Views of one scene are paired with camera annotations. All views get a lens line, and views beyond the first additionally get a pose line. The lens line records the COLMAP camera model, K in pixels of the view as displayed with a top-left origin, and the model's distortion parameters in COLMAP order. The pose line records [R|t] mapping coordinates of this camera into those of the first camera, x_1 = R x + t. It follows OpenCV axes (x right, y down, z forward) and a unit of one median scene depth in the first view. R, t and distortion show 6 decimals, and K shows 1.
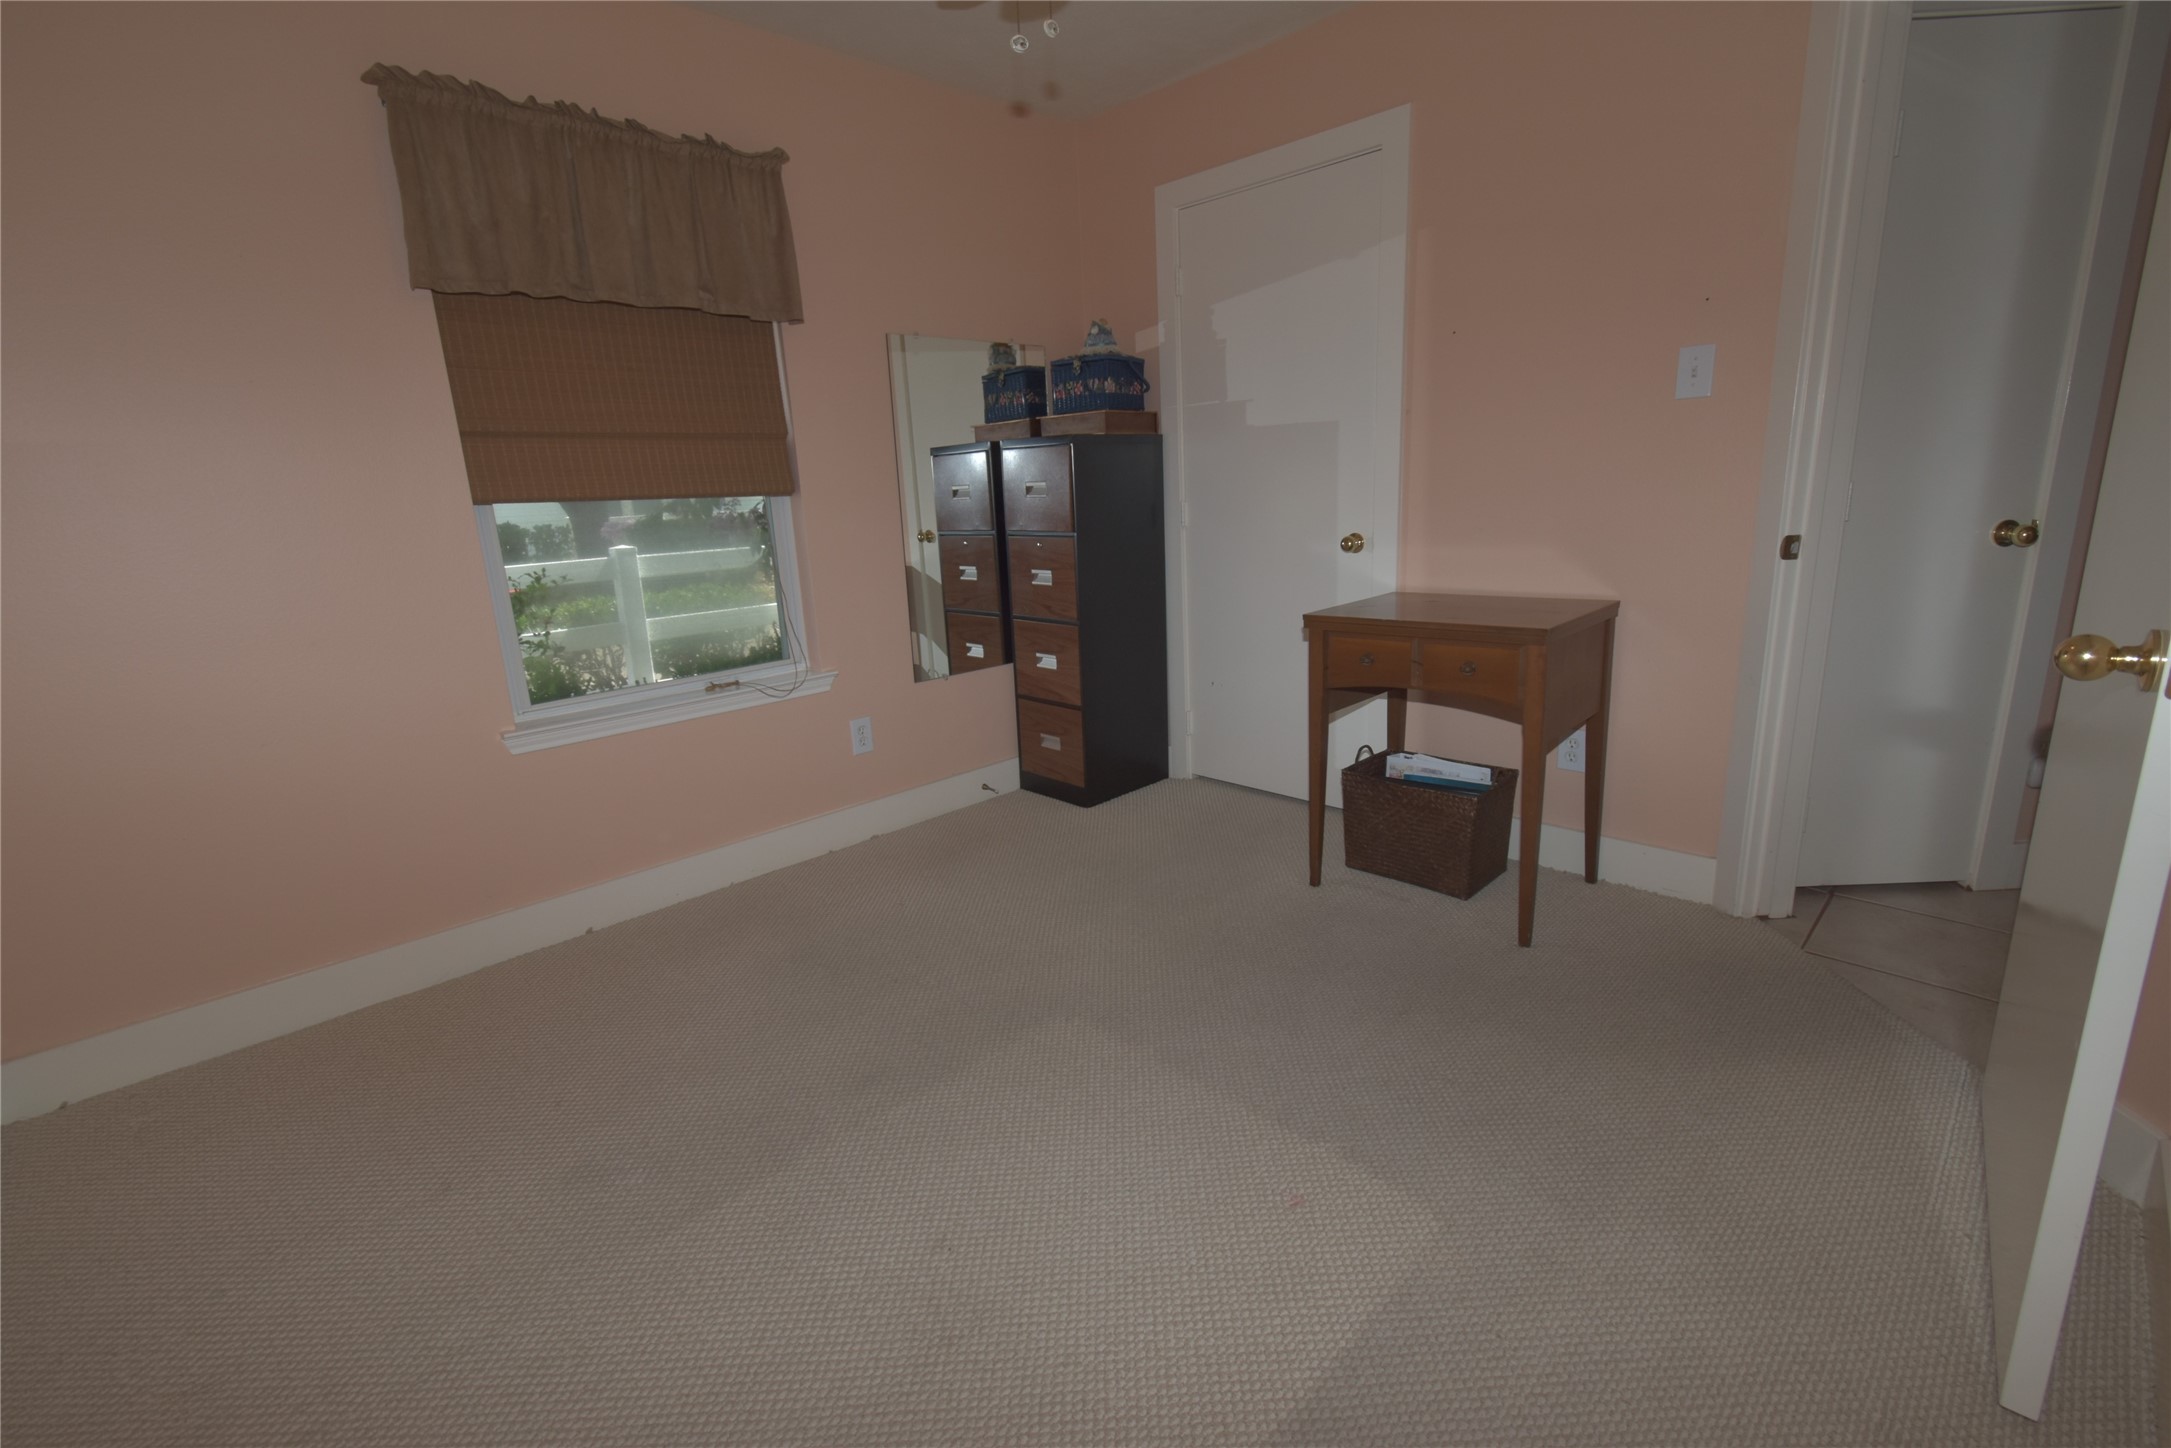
lens RADIAL K [[981.9, 0, 1085.5], [0, 981.9, 724.0], [0, 0, 1]] dist [-0.002378, -0.000247]
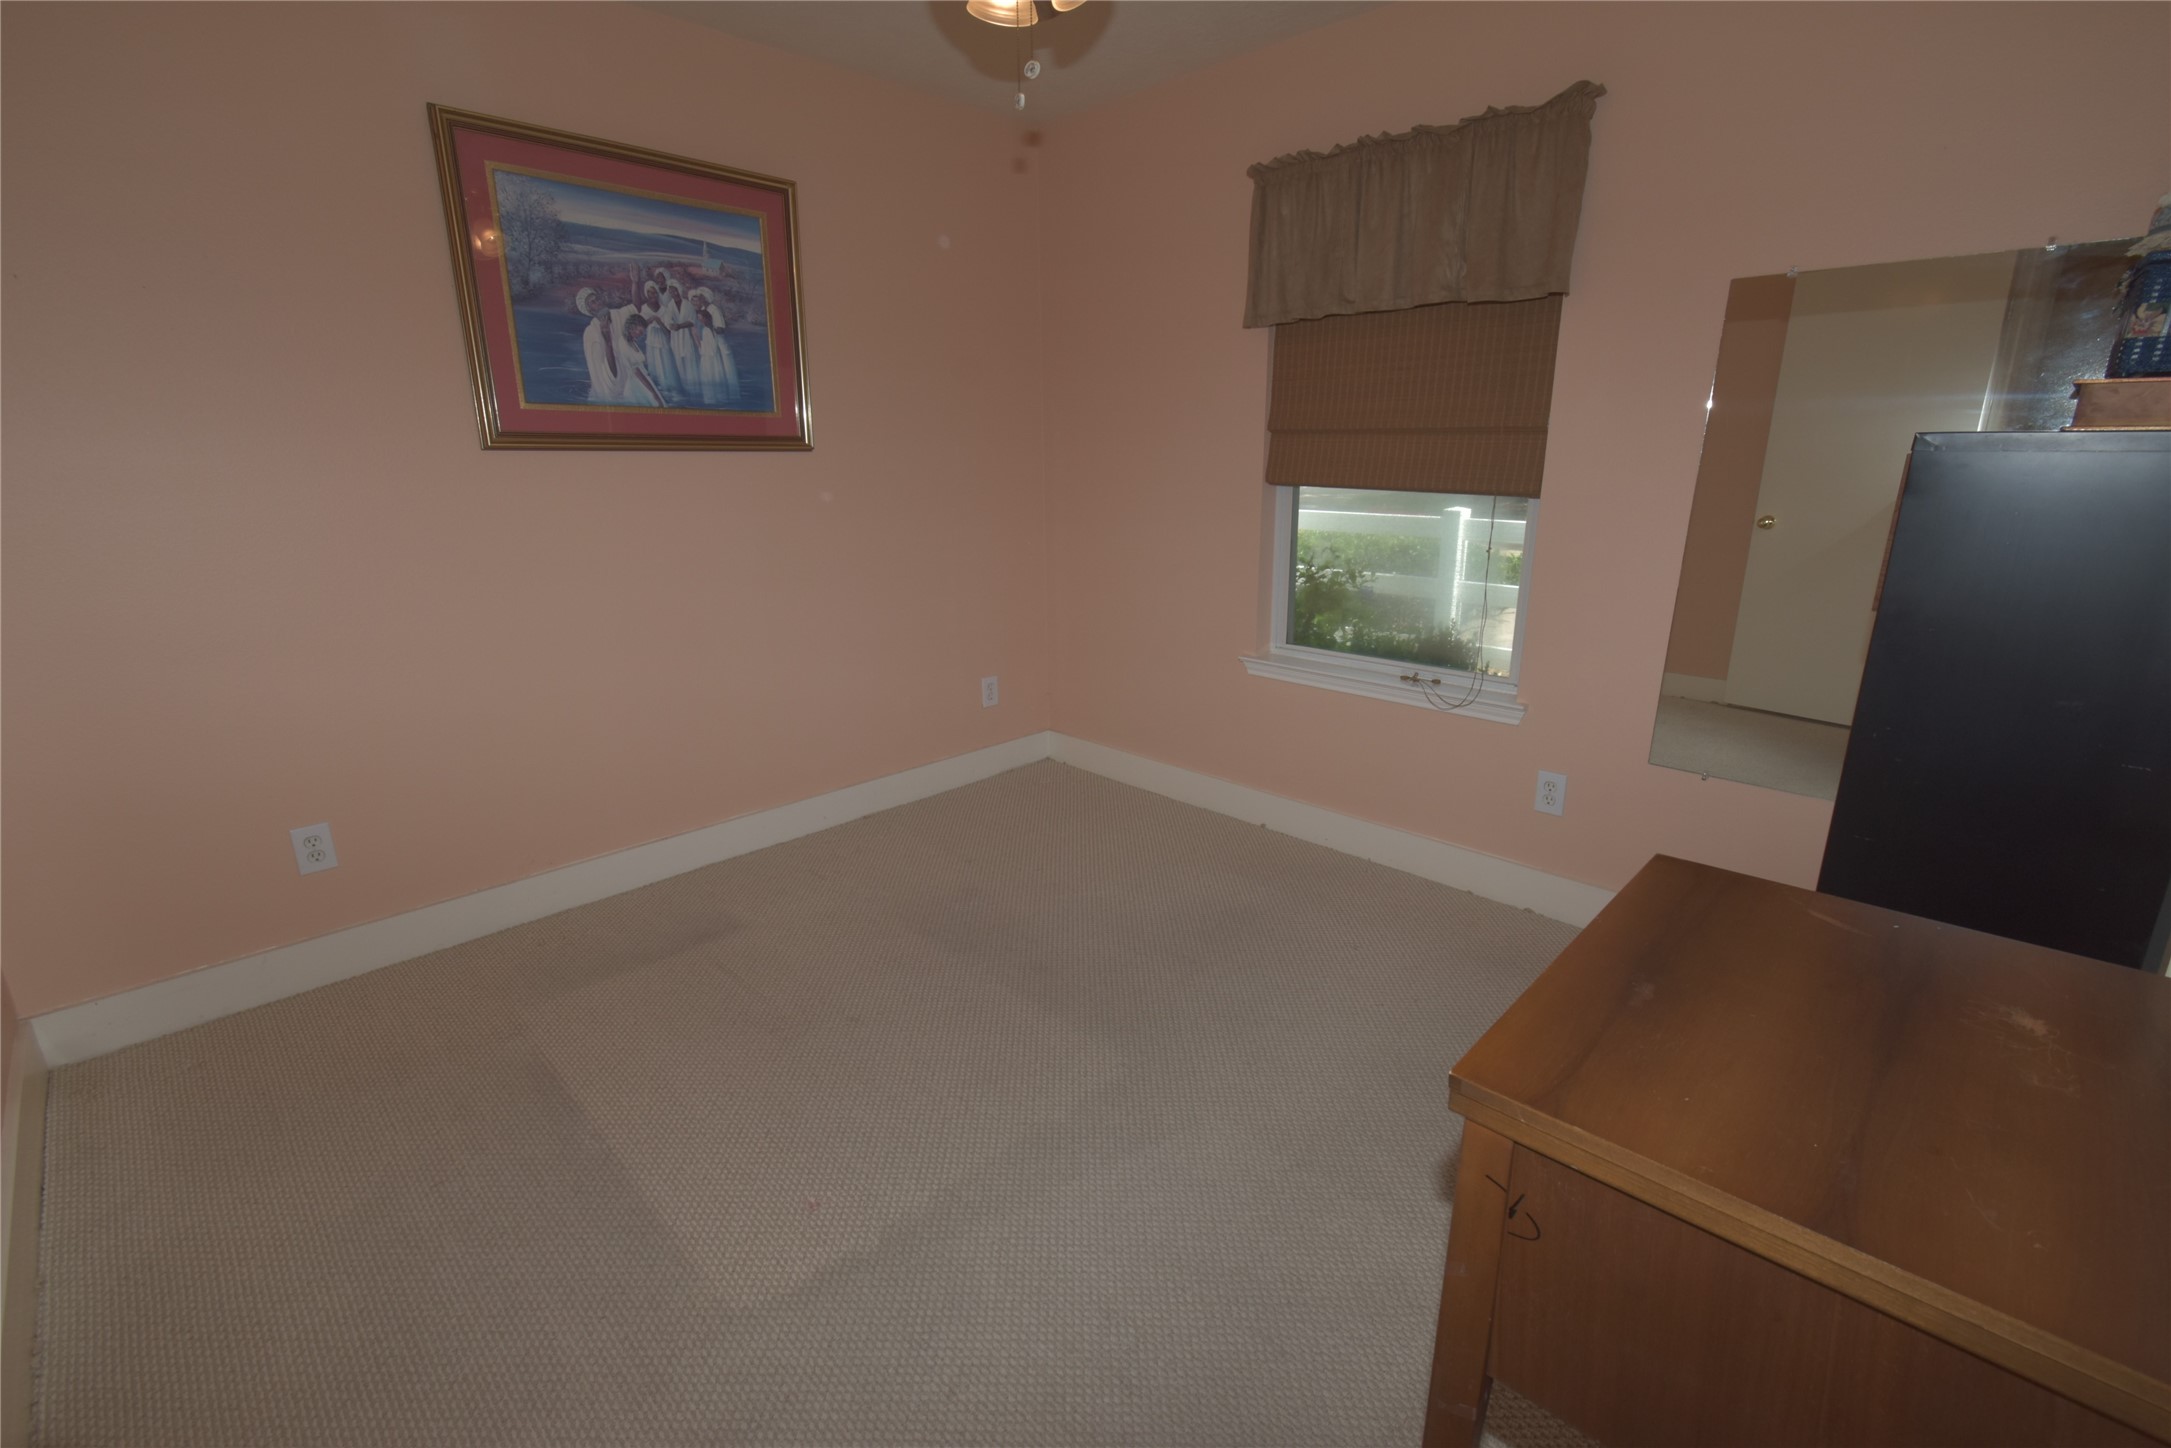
lens RADIAL K [[964.7, 0, 1085.5], [0, 964.7, 724.0], [0, 0, 1]] dist [0.001773, 0.000061]
pose [[-0.011944, 0.310845, -0.950386, 0.669203], [-0.241481, 0.921424, 0.304407, -0.244635], [0.970332, 0.233136, 0.064058, 0.698575]]
